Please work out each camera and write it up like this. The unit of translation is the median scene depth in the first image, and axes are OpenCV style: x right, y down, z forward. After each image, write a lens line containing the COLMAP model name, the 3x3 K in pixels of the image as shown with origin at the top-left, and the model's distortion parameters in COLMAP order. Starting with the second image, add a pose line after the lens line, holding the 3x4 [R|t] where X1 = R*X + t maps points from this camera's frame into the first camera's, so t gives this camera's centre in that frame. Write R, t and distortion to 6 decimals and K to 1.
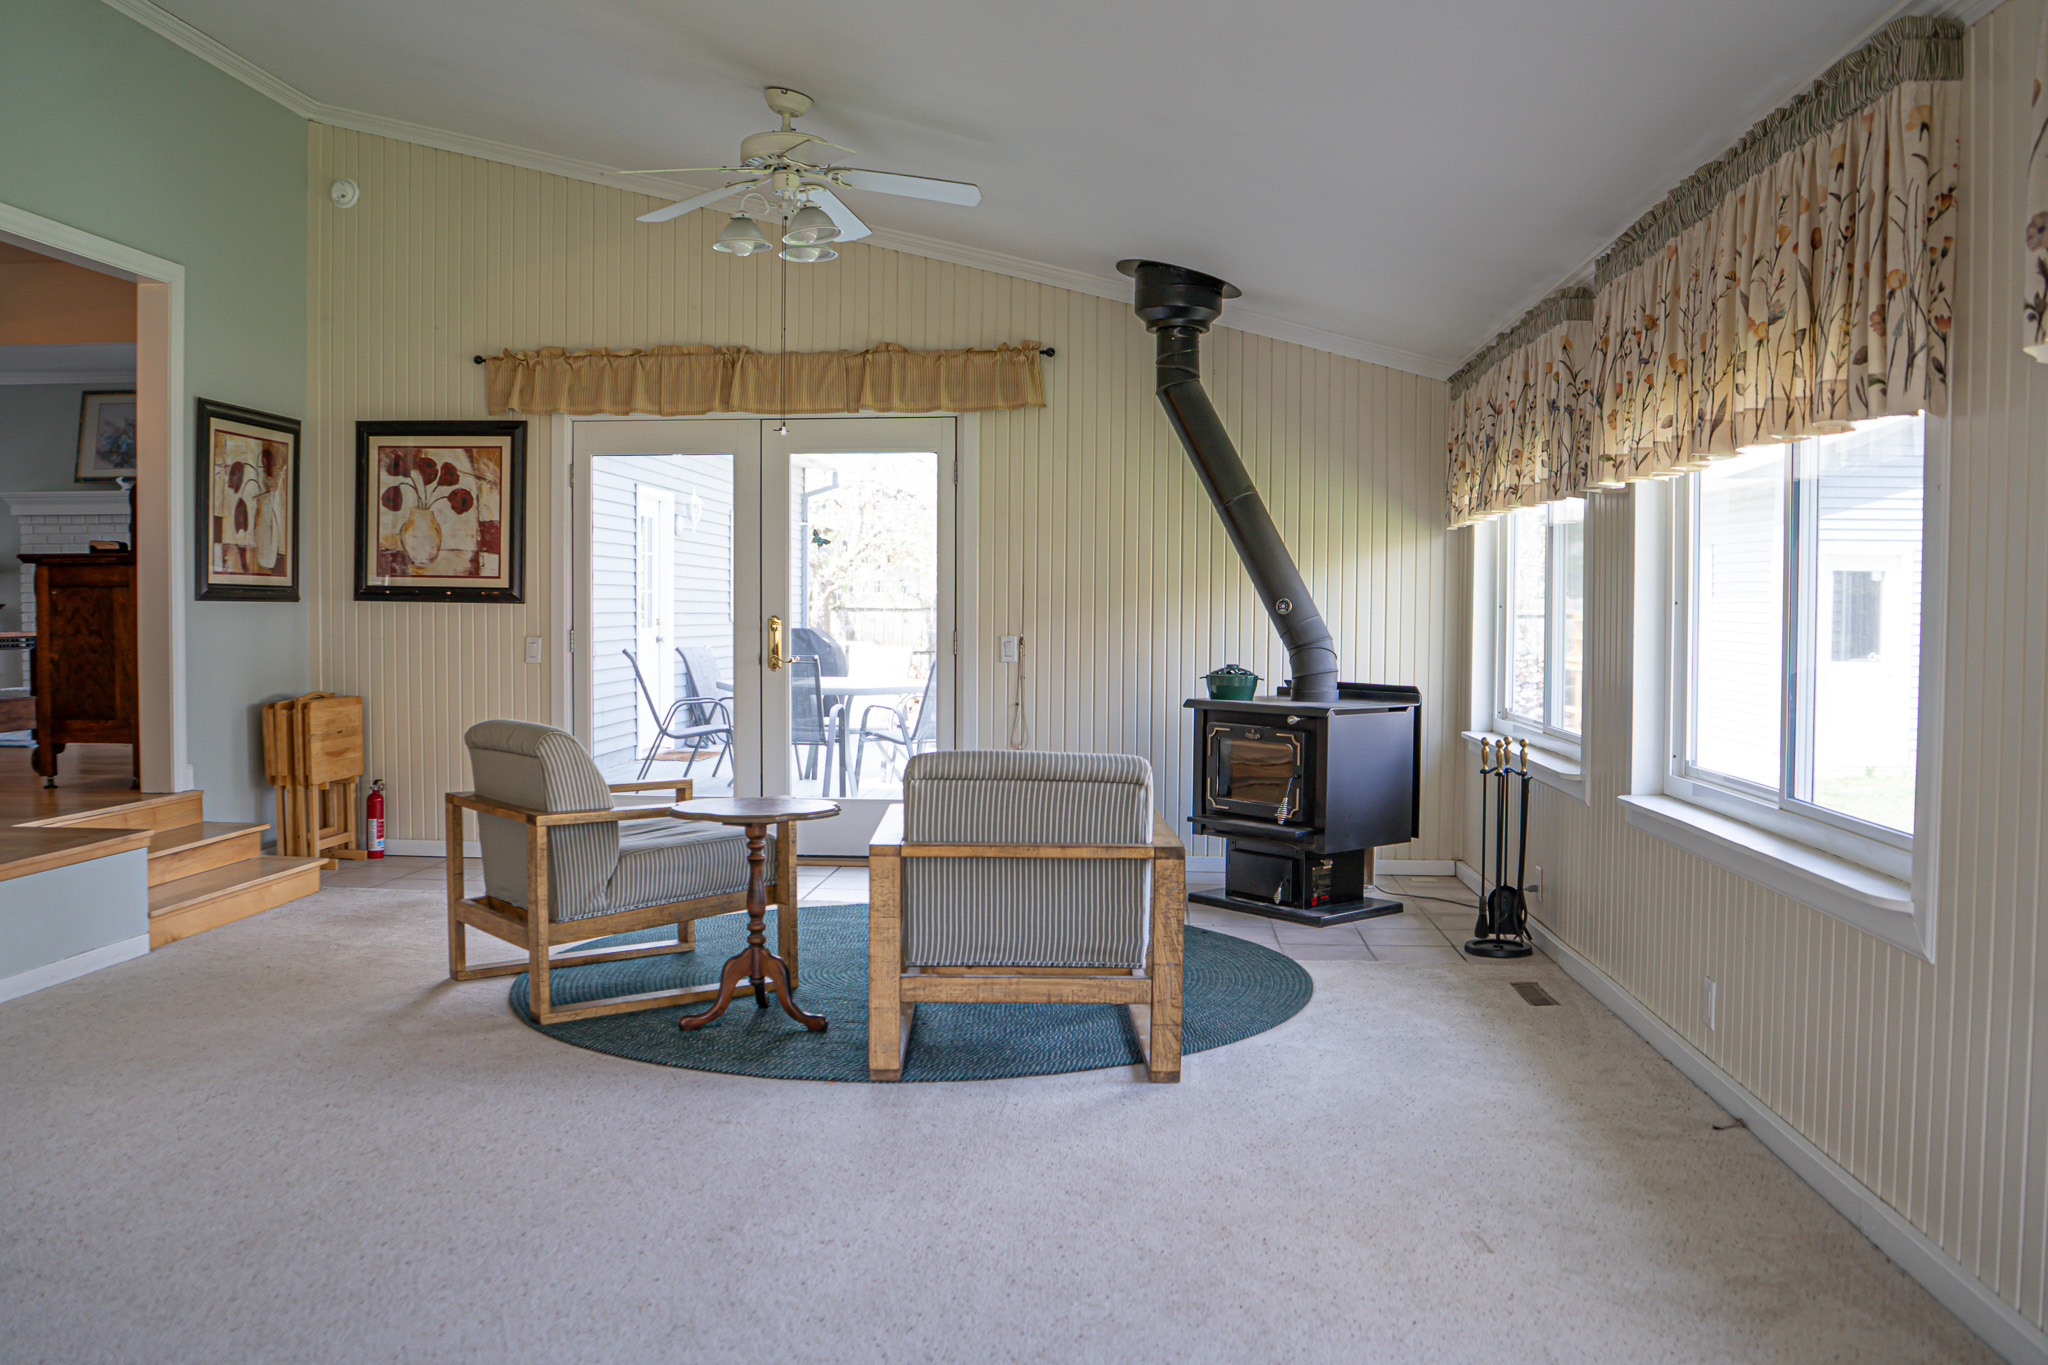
lens RADIAL K [[1667.2, 0, 987.7], [0, 1667.2, 677.4], [0, 0, 1]] dist [-0.118284, 0.072017]
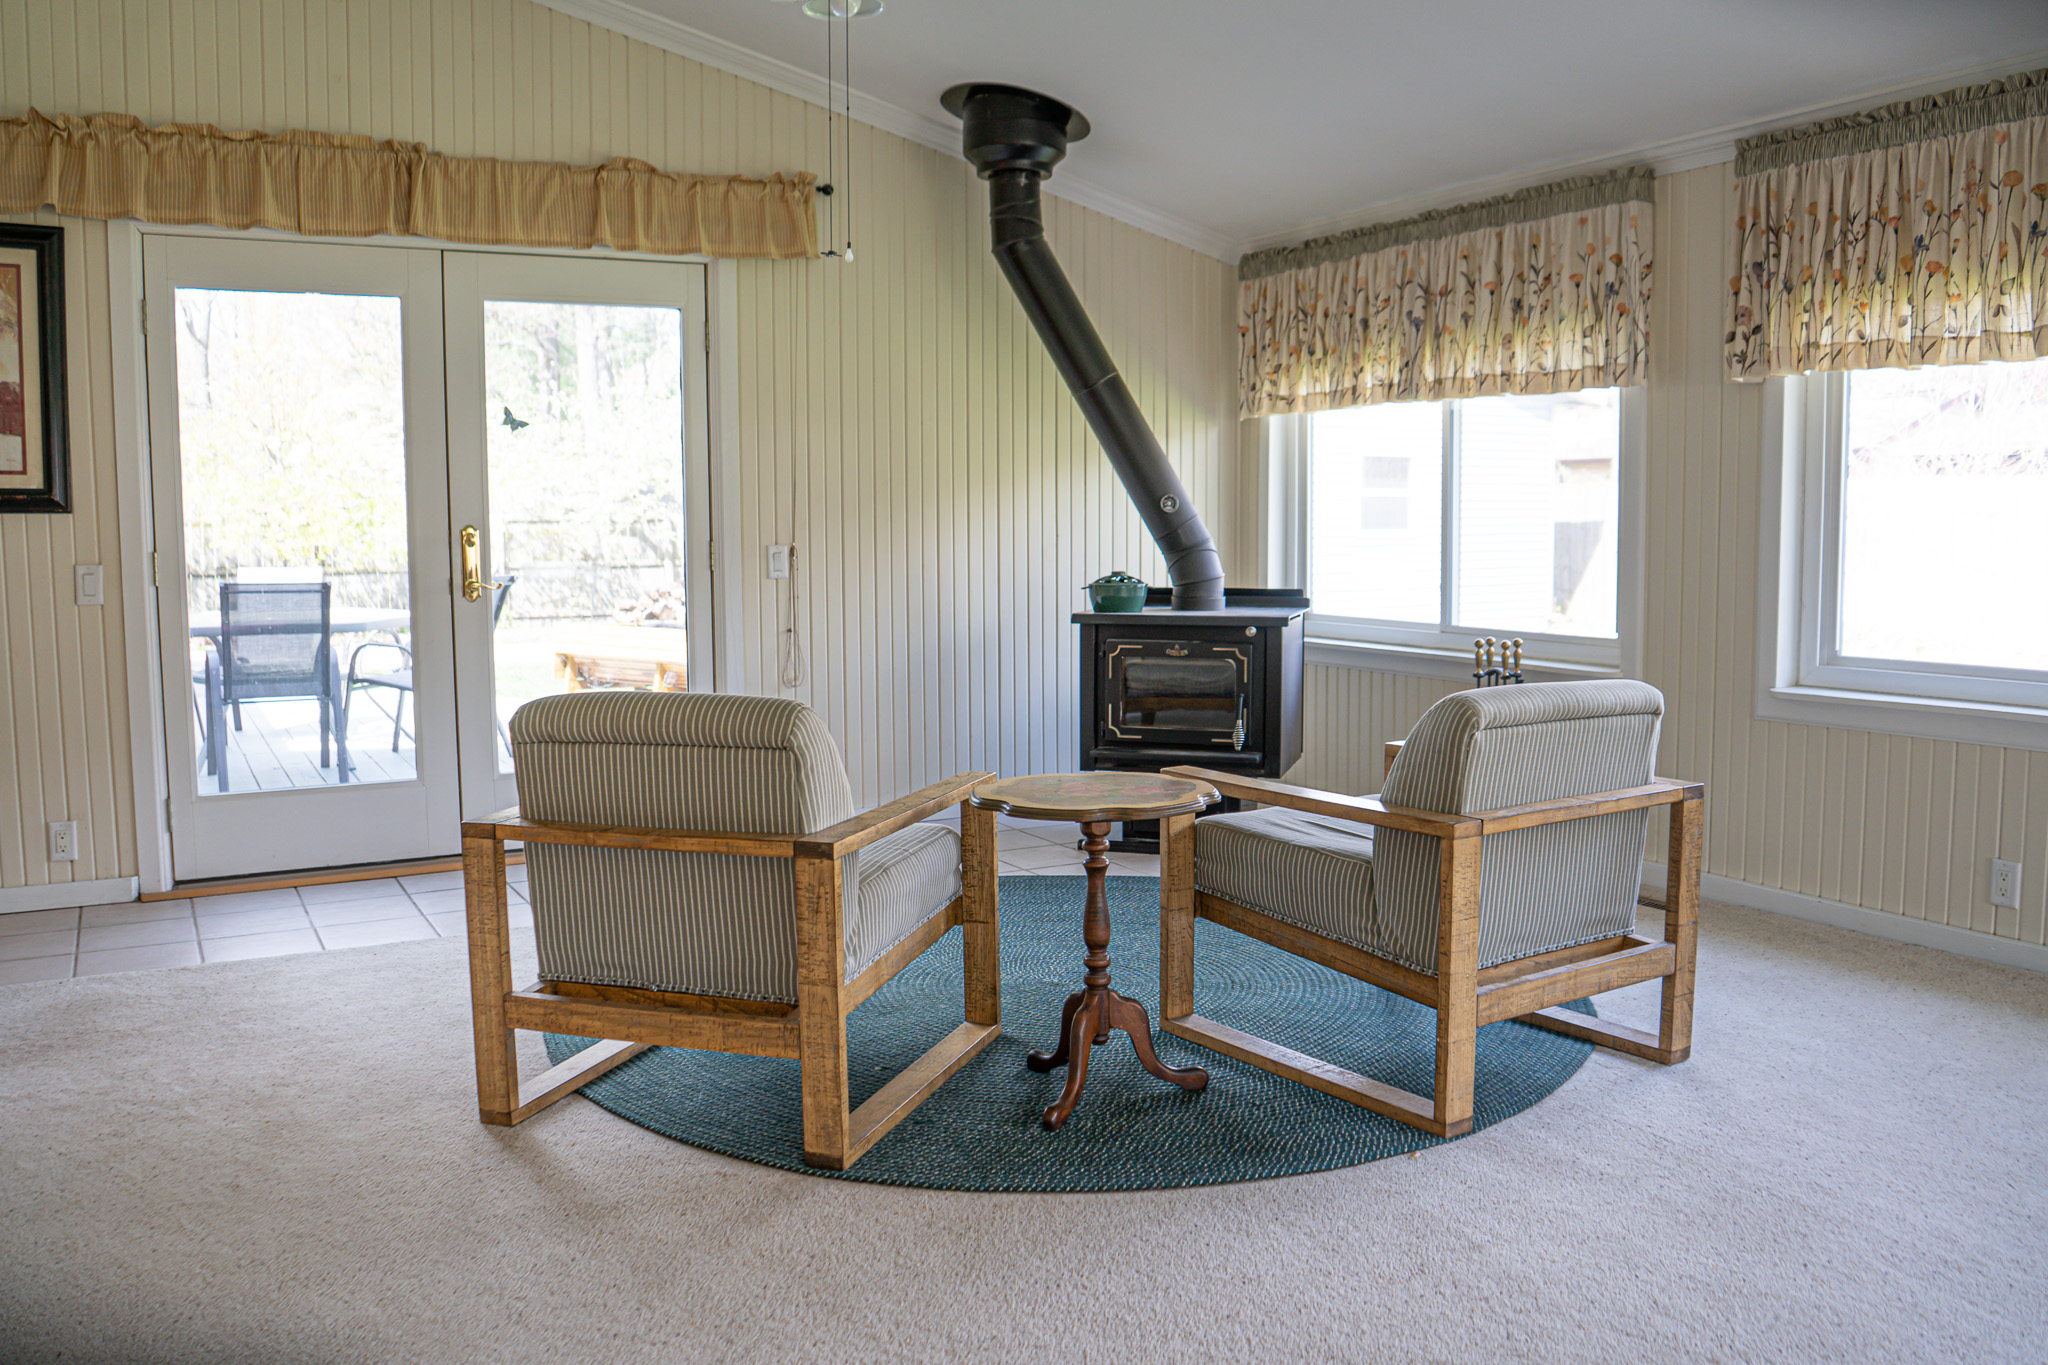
lens RADIAL K [[1667.2, 0, 1019.5], [0, 1667.2, 683.2], [0, 0, 1]] dist [-0.118284, 0.072017]
pose [[0.825308, -0.065812, 0.560834, -0.339559], [0.033149, 0.997119, 0.068227, -0.009315], [-0.563709, -0.037717, 0.825112, 0.273629]]
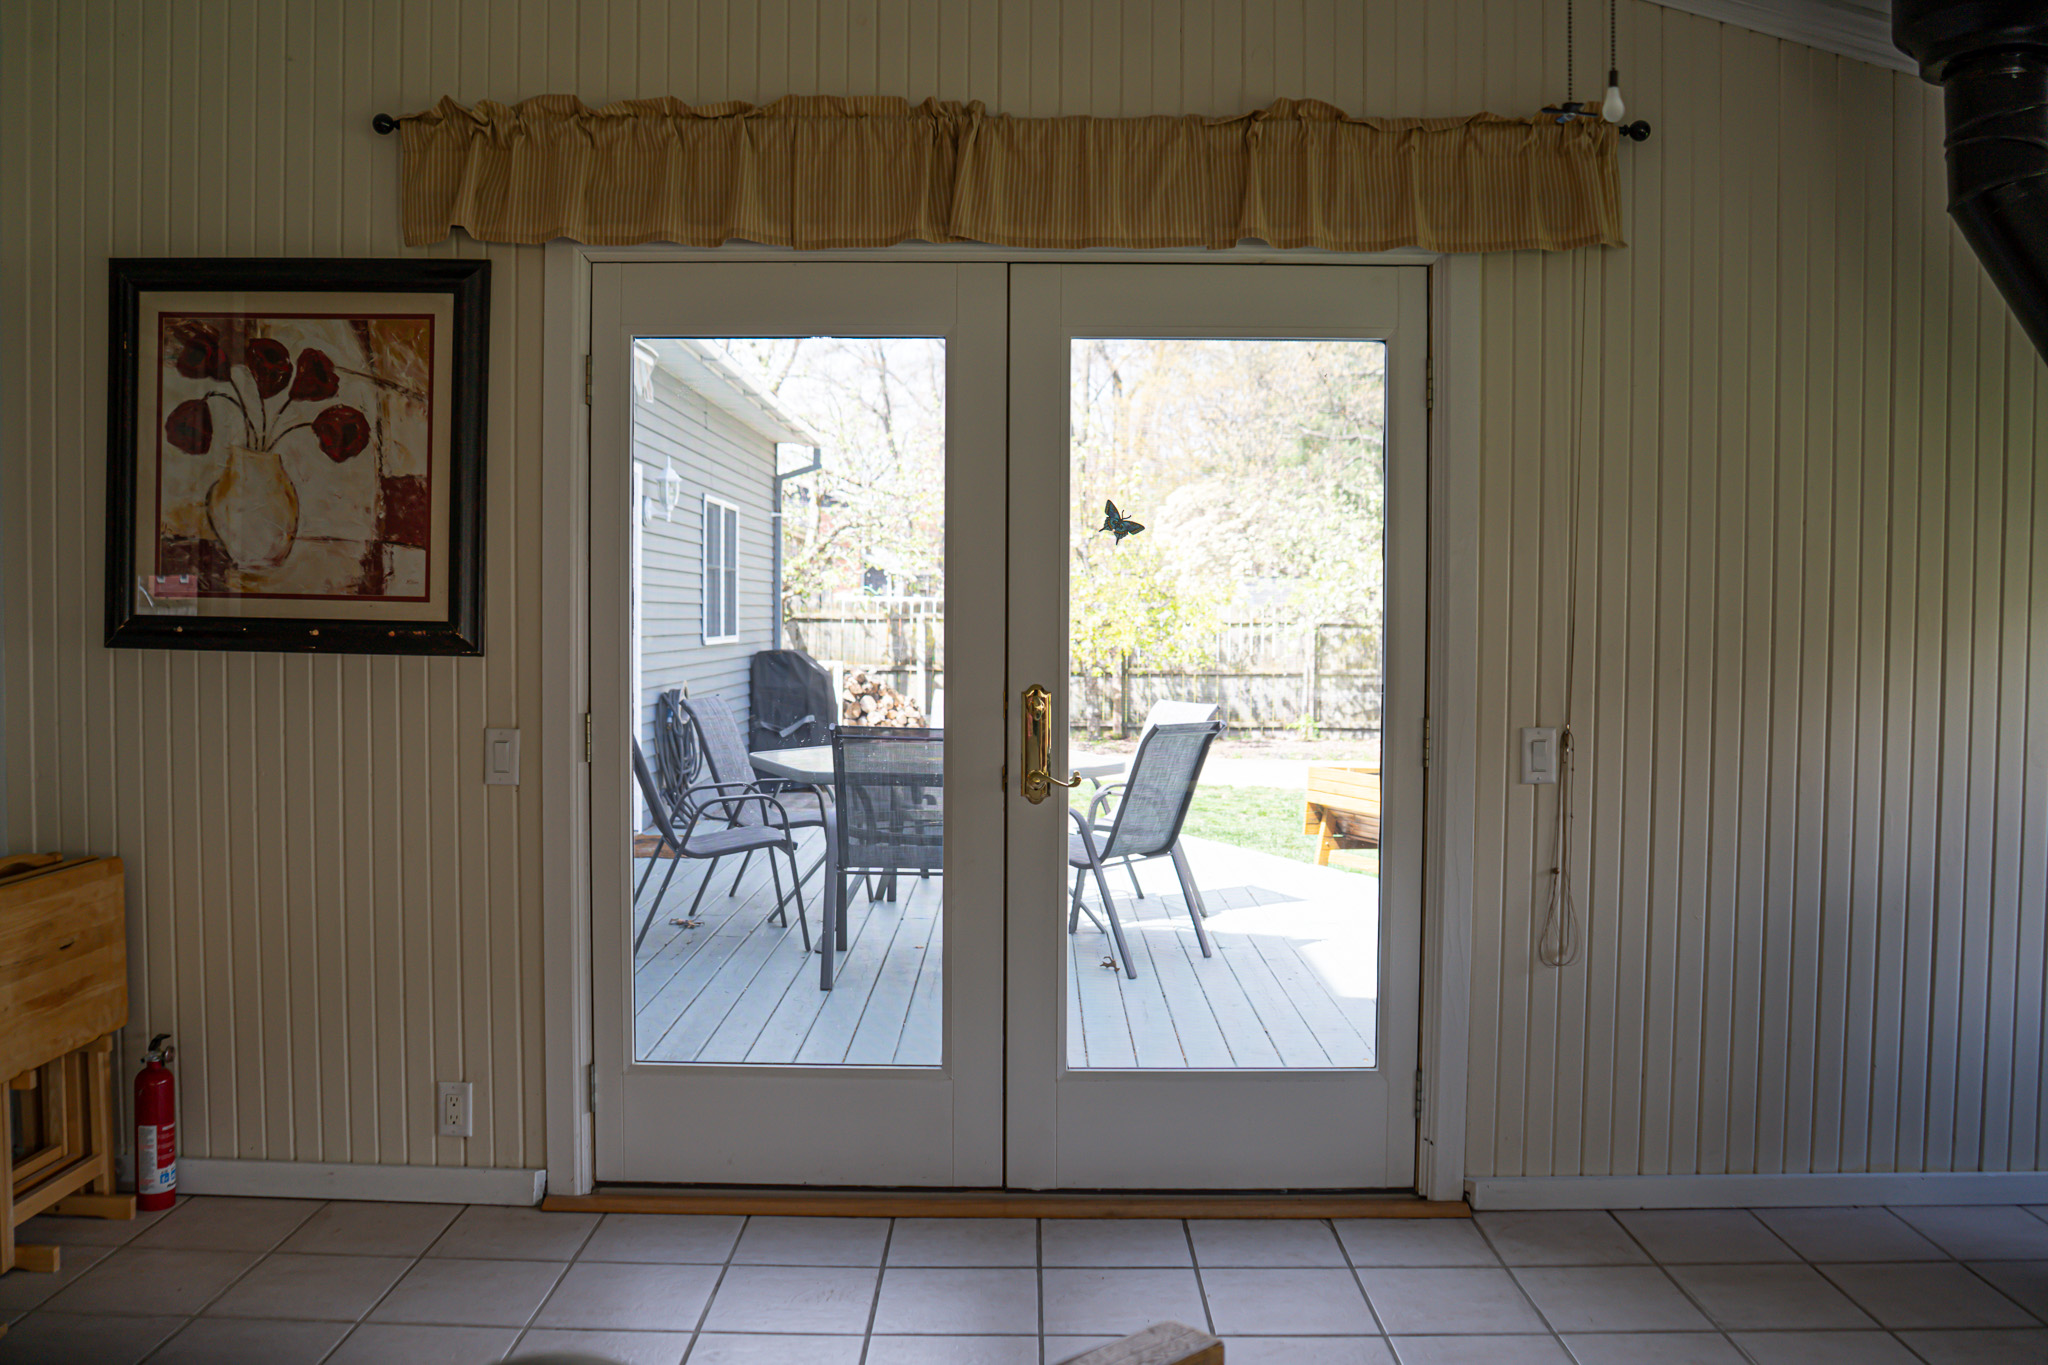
lens RADIAL K [[1667.2, 0, 1006.6], [0, 1667.2, 669.8], [0, 0, 1]] dist [-0.118284, 0.072017]
pose [[0.996158, -0.001324, 0.087562, -0.178758], [0.001808, 0.999983, -0.005456, -0.038940], [-0.087553, 0.005593, 0.996144, 0.539967]]
